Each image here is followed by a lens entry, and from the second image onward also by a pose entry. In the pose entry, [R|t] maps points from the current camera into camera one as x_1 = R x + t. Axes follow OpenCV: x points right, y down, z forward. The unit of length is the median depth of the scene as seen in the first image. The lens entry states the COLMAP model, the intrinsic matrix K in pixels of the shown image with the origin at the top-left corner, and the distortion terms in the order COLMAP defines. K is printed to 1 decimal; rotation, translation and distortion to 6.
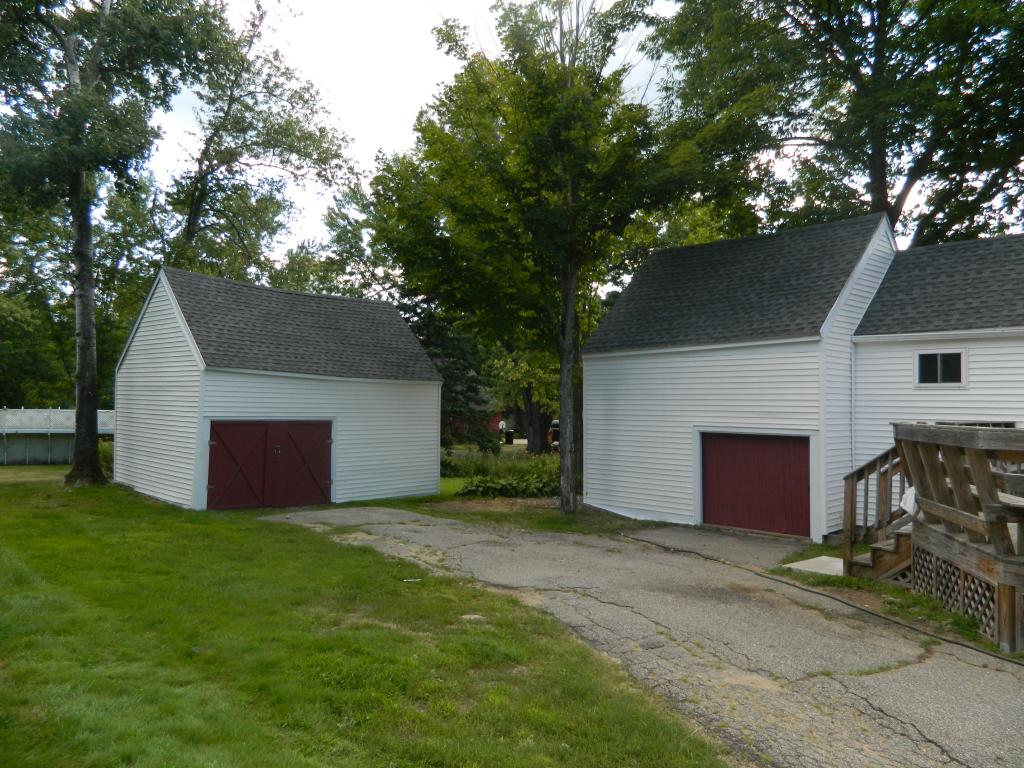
lens RADIAL K [[781.1, 0, 512.0], [0, 781.1, 384.0], [0, 0, 1]] dist [0.032466, -0.008717]
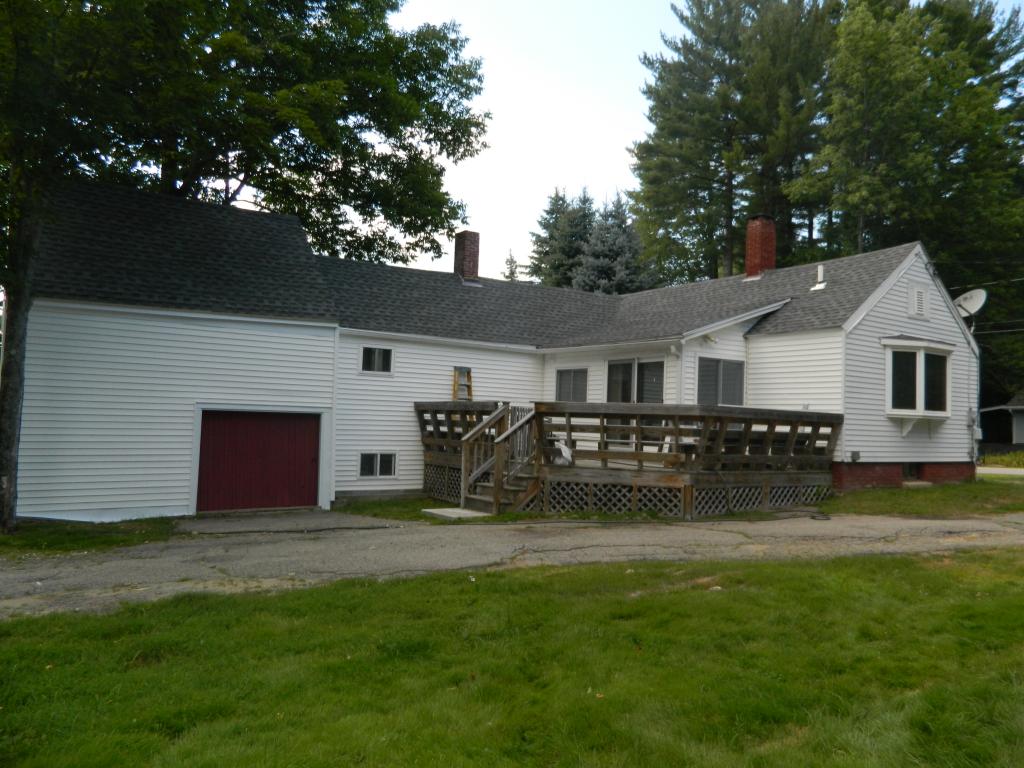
lens RADIAL K [[781.1, 0, 512.0], [0, 781.1, 384.0], [0, 0, 1]] dist [0.032466, -0.008717]
pose [[0.135425, 0.035656, 0.990146, -0.599219], [-0.054933, 0.998085, -0.028429, 0.038055], [-0.989264, -0.050541, 0.137124, 0.530804]]
